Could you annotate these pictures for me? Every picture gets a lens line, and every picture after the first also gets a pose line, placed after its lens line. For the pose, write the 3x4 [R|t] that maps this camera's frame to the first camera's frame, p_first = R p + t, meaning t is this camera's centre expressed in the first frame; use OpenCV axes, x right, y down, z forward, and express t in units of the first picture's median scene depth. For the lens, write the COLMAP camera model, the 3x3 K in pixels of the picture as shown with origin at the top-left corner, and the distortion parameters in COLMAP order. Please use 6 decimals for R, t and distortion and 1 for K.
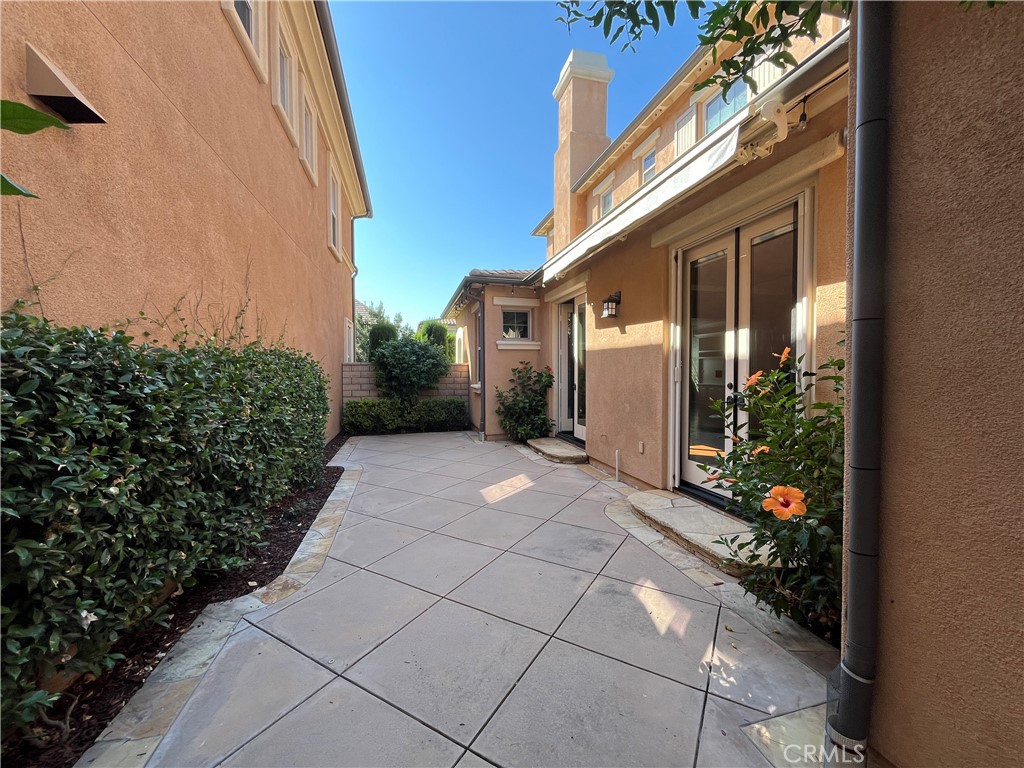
lens RADIAL K [[409.3, 0, 513.0], [0, 409.3, 382.6], [0, 0, 1]] dist [-0.001528, -0.000076]
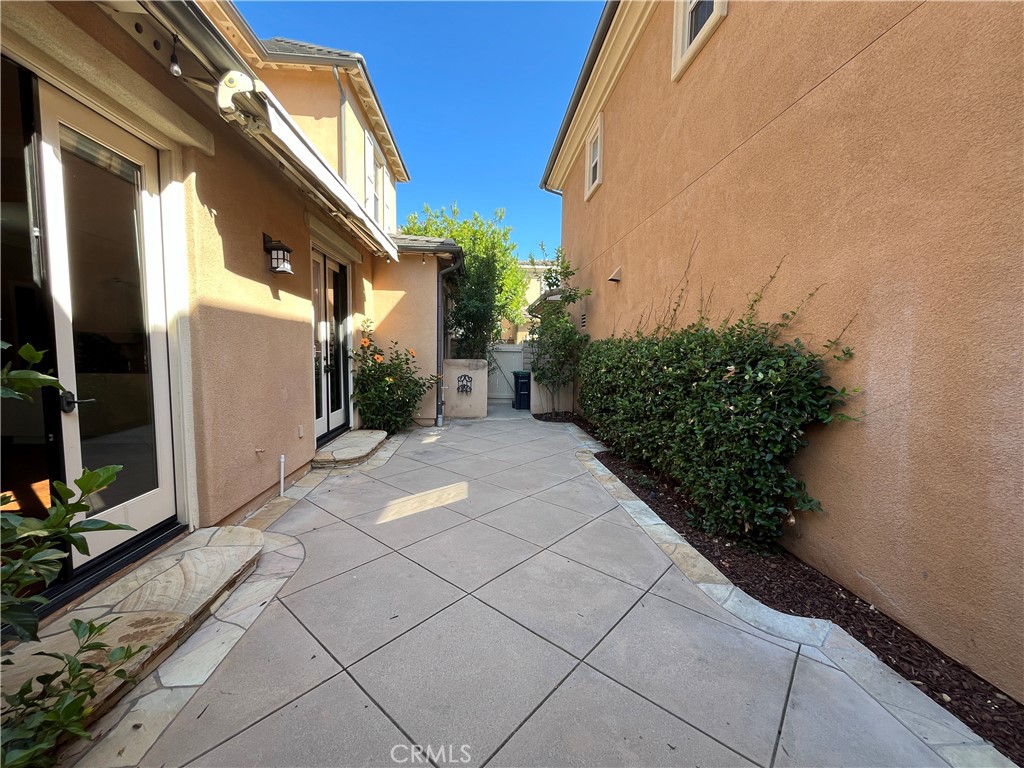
lens RADIAL K [[409.3, 0, 511.9], [0, 409.3, 381.7], [0, 0, 1]] dist [-0.001528, -0.000076]
pose [[-0.985105, -0.023323, 0.170364, -0.335482], [-0.004637, 0.994002, 0.109267, -0.061687], [-0.171891, 0.106850, -0.979304, 1.948071]]
